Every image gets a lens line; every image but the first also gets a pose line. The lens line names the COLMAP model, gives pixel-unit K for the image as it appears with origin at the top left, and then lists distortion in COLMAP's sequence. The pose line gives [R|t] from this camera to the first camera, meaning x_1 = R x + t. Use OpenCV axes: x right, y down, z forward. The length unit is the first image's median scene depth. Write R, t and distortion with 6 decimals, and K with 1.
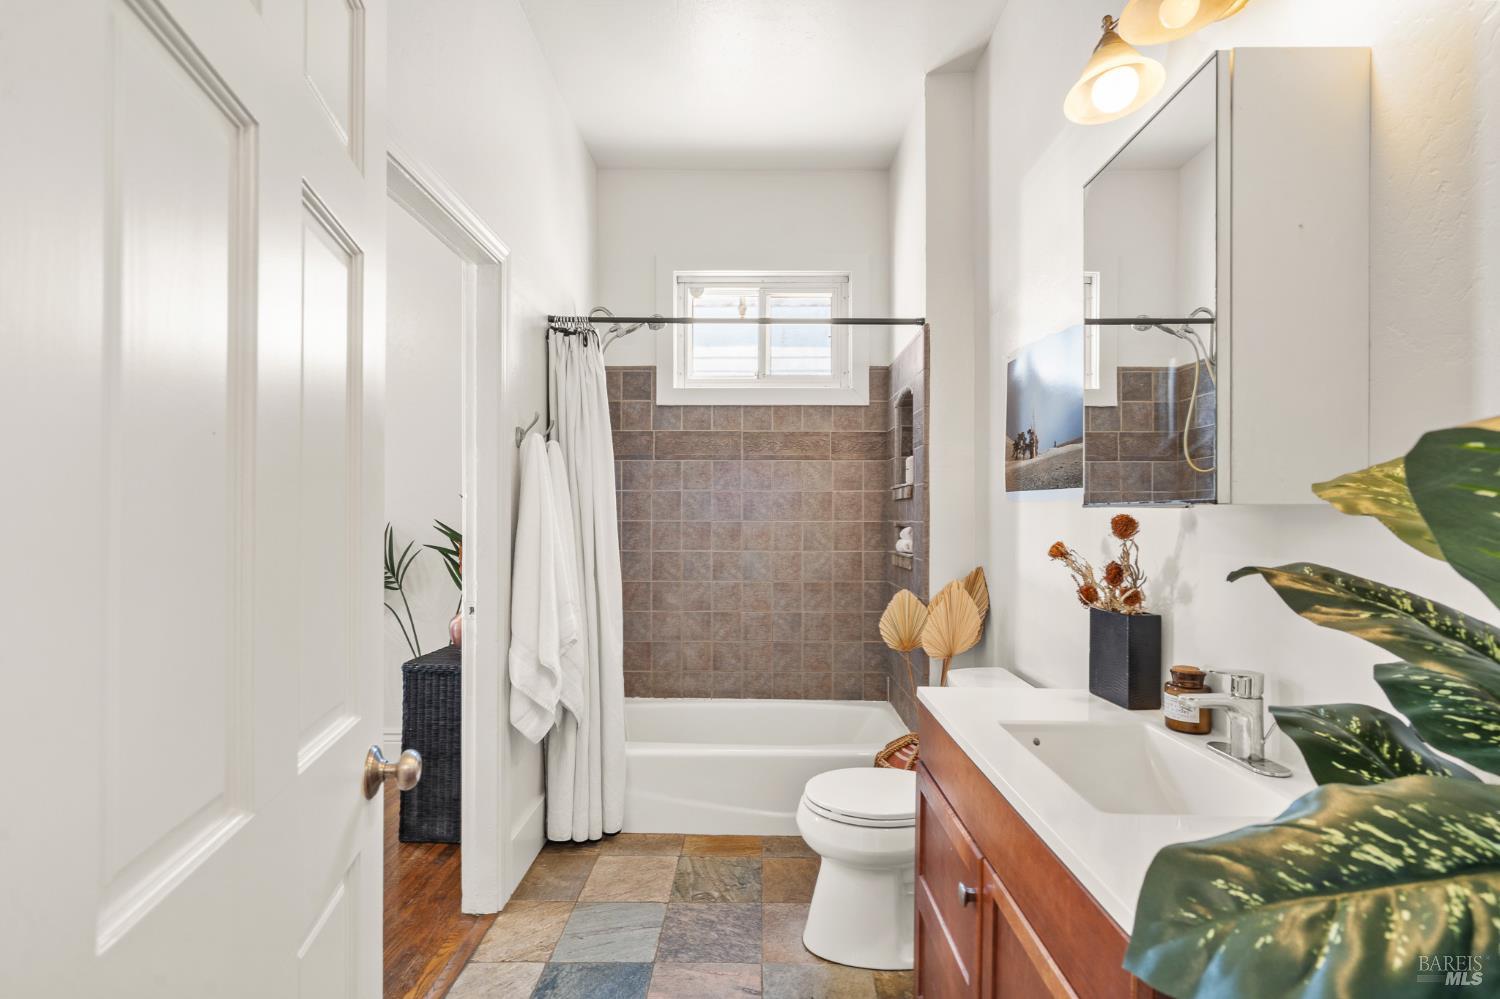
lens RADIAL K [[686.7, 0, 751.0], [0, 686.7, 511.5], [0, 0, 1]] dist [-0.000764, -0.000509]
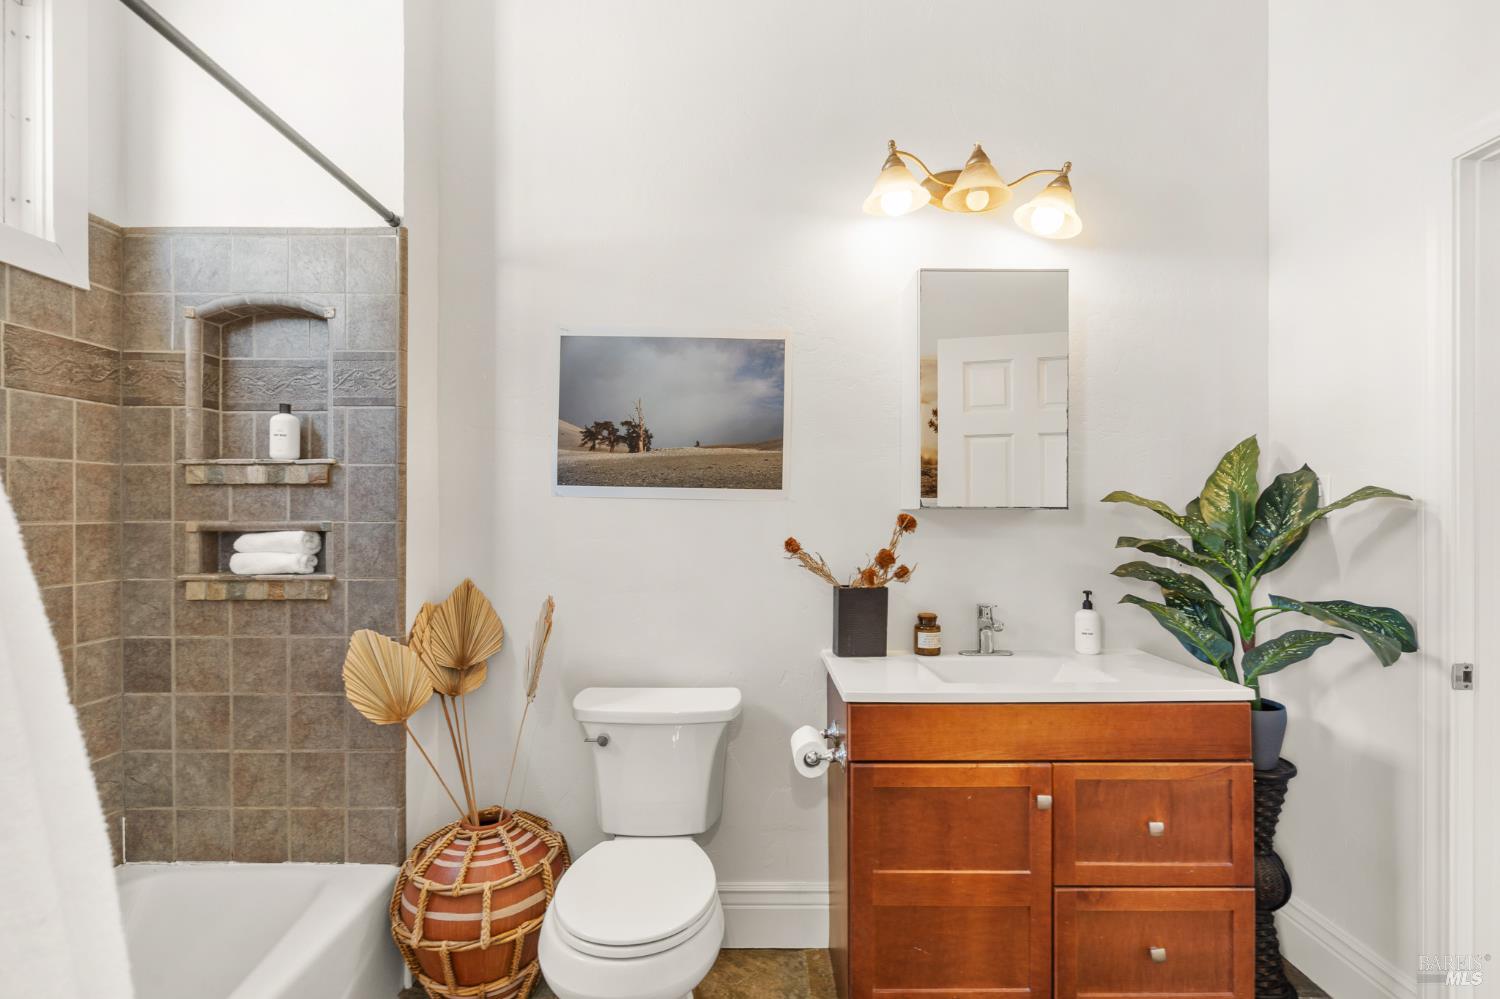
lens RADIAL K [[686.7, 0, 752.2], [0, 686.7, 504.2], [0, 0, 1]] dist [-0.000764, -0.000509]
pose [[-0.027573, 0.006608, 0.999598, -0.339052], [-0.010310, 0.999923, -0.006894, -0.000949], [-0.999567, -0.010496, -0.027503, 0.529861]]
